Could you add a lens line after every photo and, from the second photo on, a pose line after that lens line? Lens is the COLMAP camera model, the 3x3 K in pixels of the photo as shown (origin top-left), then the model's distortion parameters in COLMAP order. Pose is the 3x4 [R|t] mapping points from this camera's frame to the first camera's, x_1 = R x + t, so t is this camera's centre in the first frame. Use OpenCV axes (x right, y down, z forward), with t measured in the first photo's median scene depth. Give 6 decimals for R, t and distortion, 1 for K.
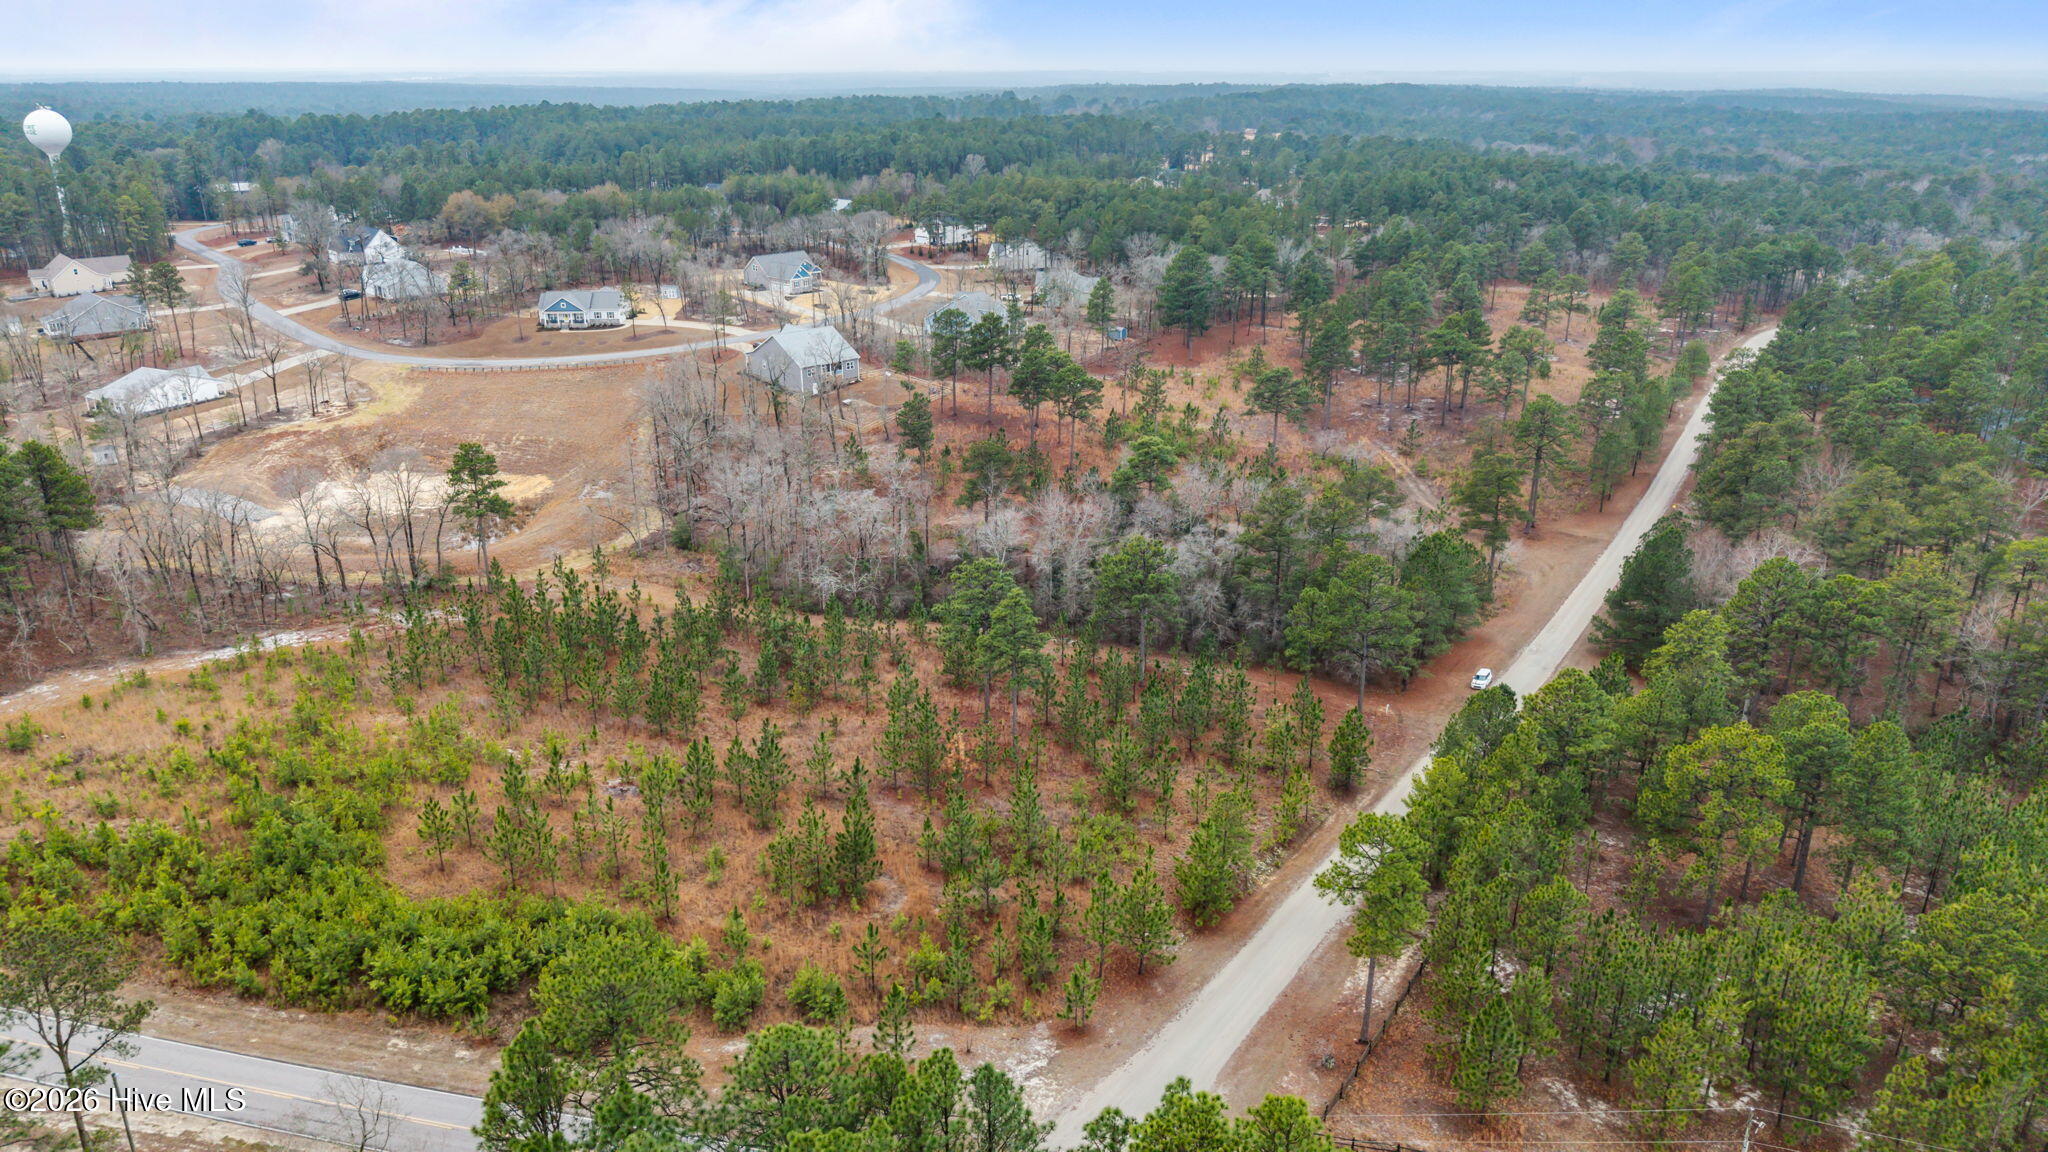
lens RADIAL K [[1354.4, 0, 1024.0], [0, 1354.4, 576.0], [0, 0, 1]] dist [0.005836, -0.005315]
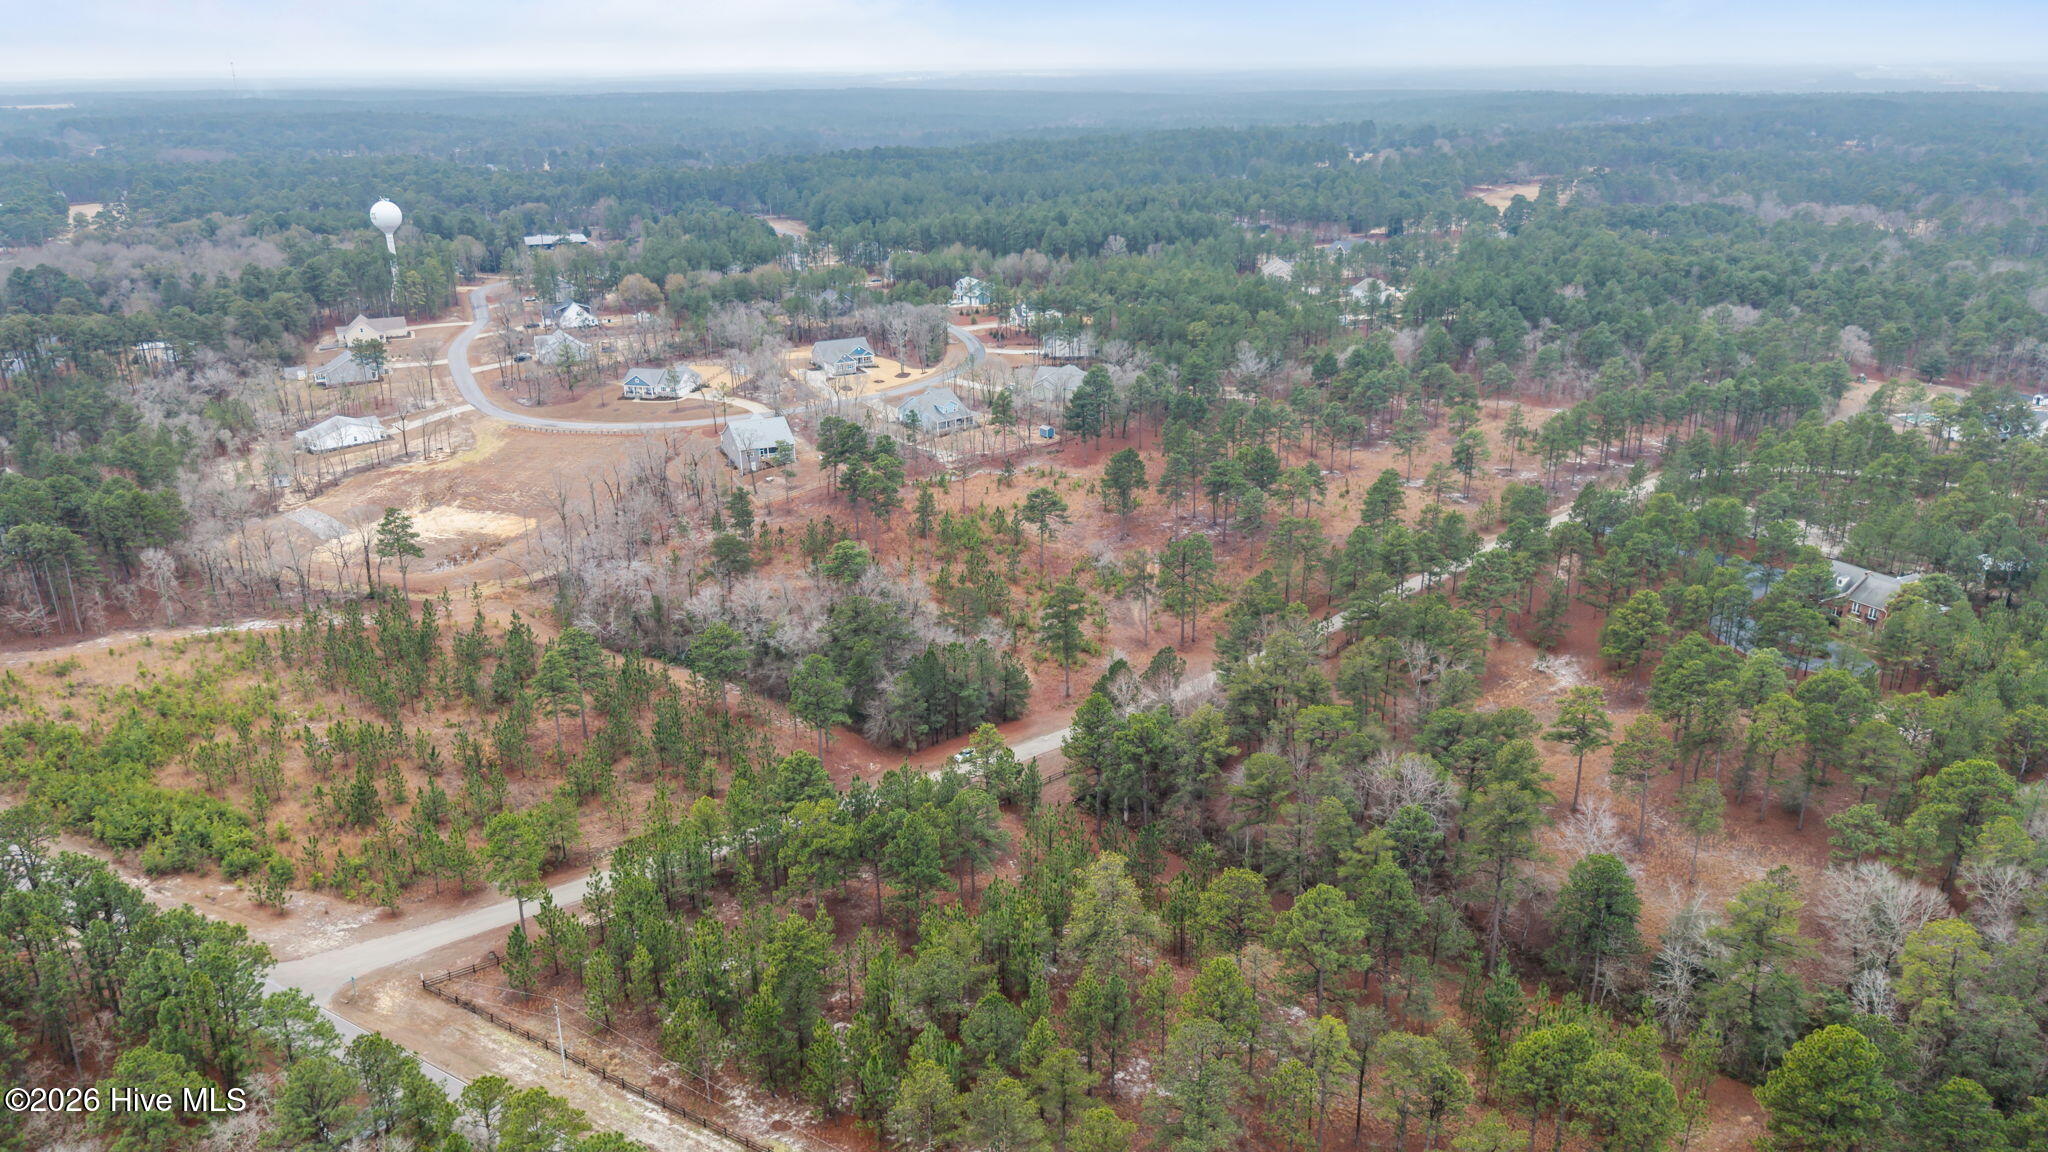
lens RADIAL K [[1377.5, 0, 1024.0], [0, 1377.5, 576.0], [0, 0, 1]] dist [0.005764, -0.003023]
pose [[0.948330, 0.102040, -0.300431, 0.490433], [-0.103281, 0.994582, 0.011791, -0.075806], [0.300007, 0.019847, 0.953731, -0.171706]]
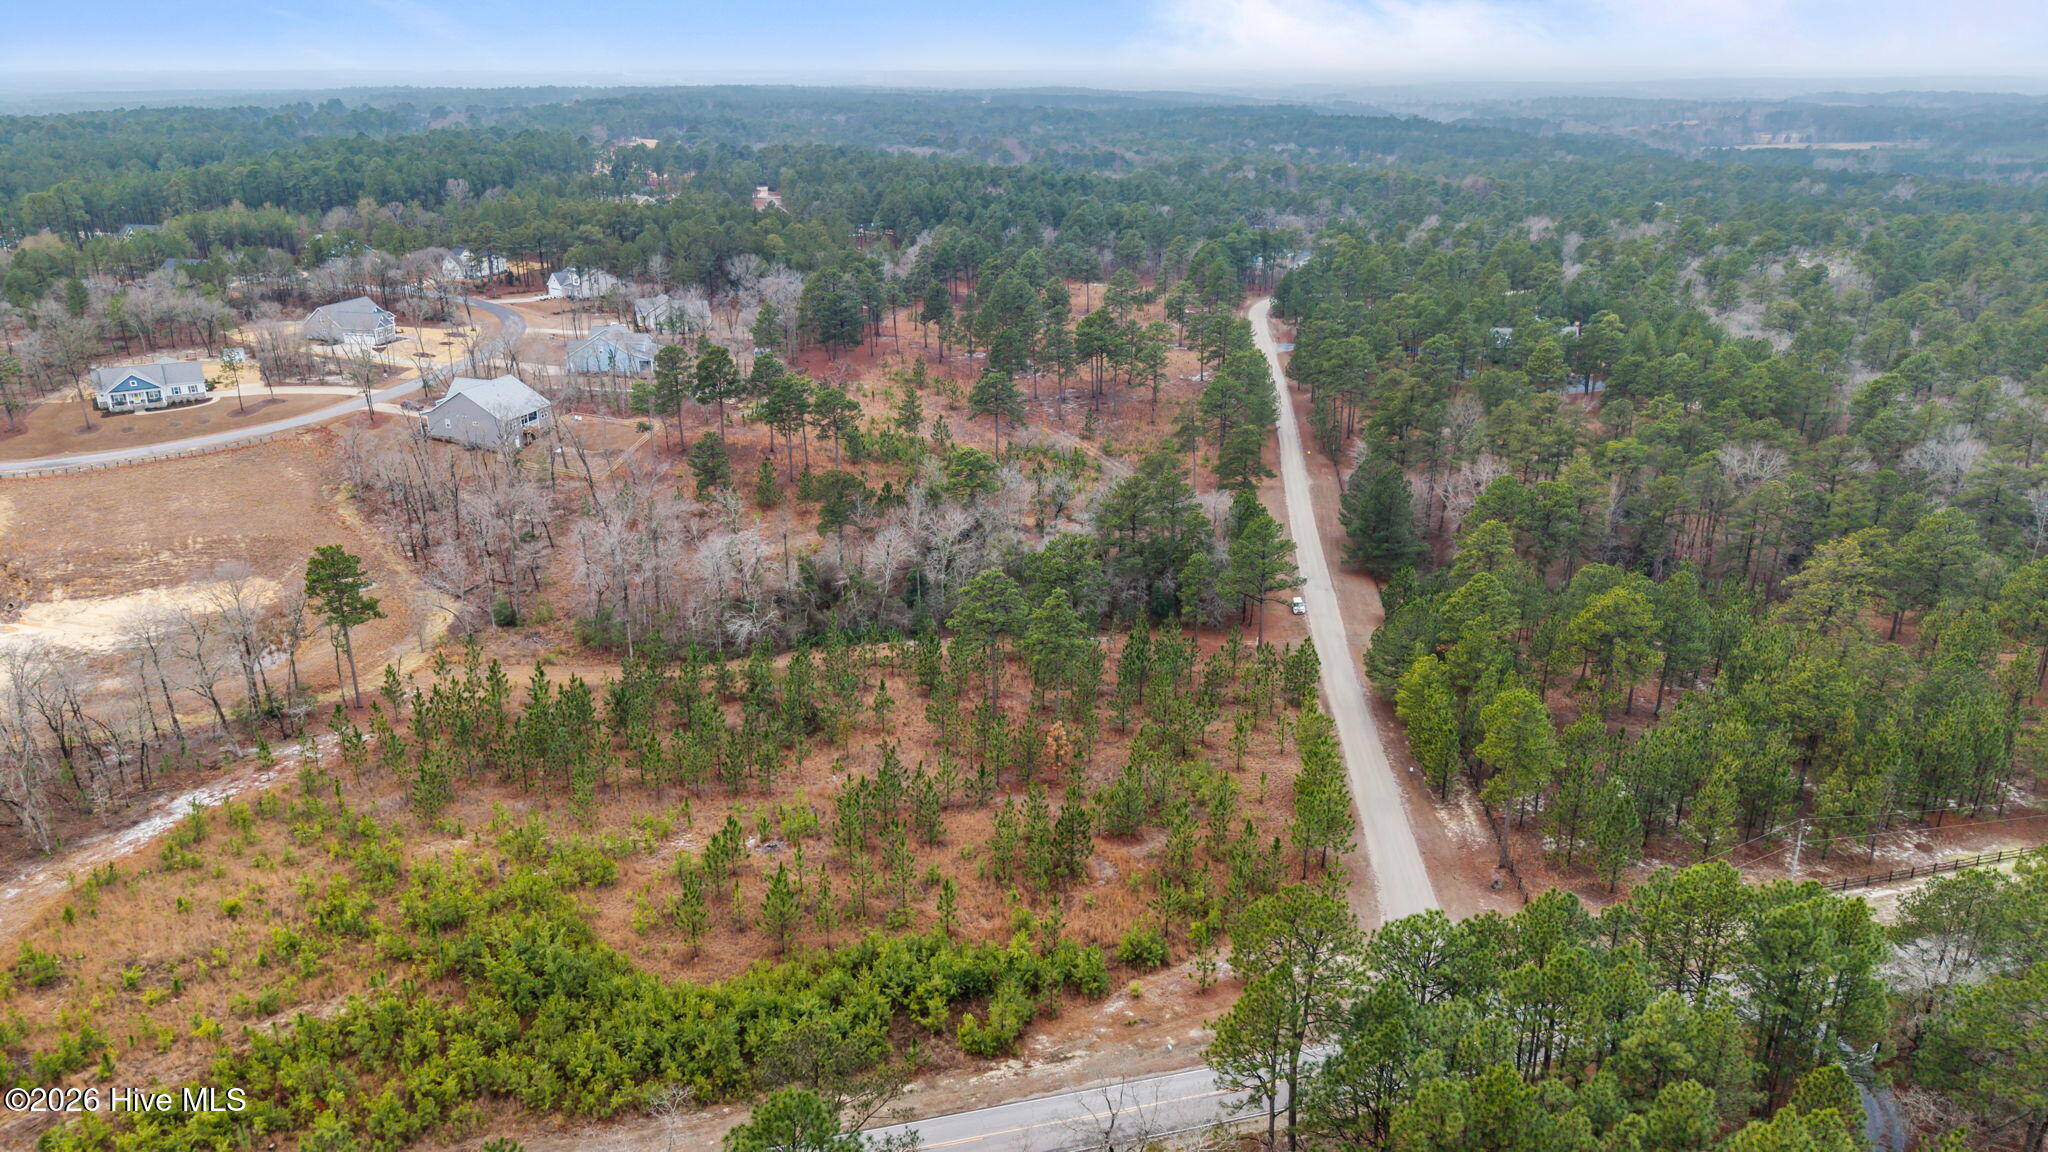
lens RADIAL K [[1377.5, 0, 1024.0], [0, 1377.5, 576.0], [0, 0, 1]] dist [0.005764, -0.003023]
pose [[0.884257, -0.161839, 0.438062, -0.278716], [0.163563, 0.985944, 0.034089, -0.023004], [-0.437421, 0.041507, 0.898298, -0.007880]]
